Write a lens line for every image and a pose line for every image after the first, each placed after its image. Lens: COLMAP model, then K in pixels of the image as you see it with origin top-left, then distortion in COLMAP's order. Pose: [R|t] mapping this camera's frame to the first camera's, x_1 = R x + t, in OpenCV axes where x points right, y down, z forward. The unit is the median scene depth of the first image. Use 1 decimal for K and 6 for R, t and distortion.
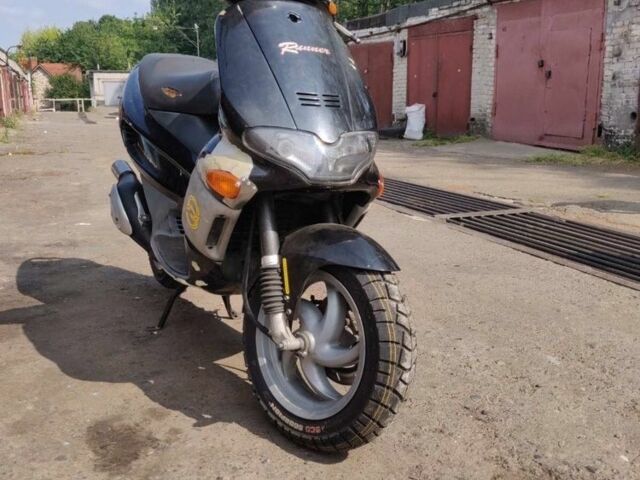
lens RADIAL K [[652.0, 0, 323.0], [0, 652.0, 238.4], [0, 0, 1]] dist [0.021675, 0.000000]
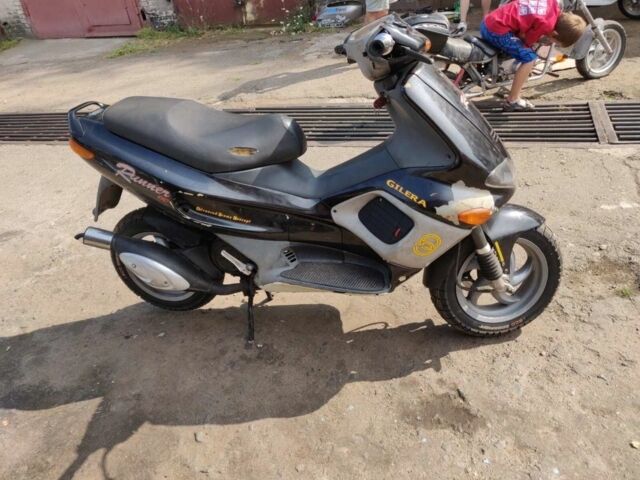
lens RADIAL K [[496.2, 0, 321.2], [0, 496.2, 239.8], [0, 0, 1]] dist [0.008653, -0.000522]
pose [[0.625383, -0.487709, 0.609127, -0.403279], [0.283132, 0.869241, 0.405286, -0.220698], [-0.727140, -0.080996, 0.681695, 0.210681]]
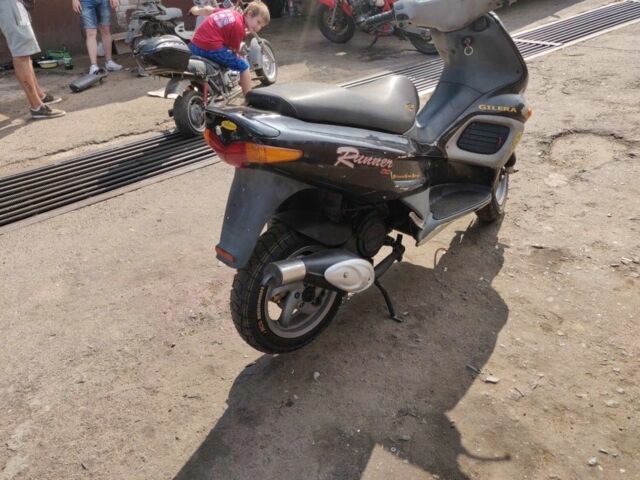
lens RADIAL K [[496.2, 0, 320.1], [0, 496.2, 243.3], [0, 0, 1]] dist [0.008653, -0.000522]
pose [[-0.275796, -0.502923, 0.819149, -0.557168], [0.271161, 0.776881, 0.568268, -0.316107], [-0.922176, 0.378847, -0.077887, 0.736439]]
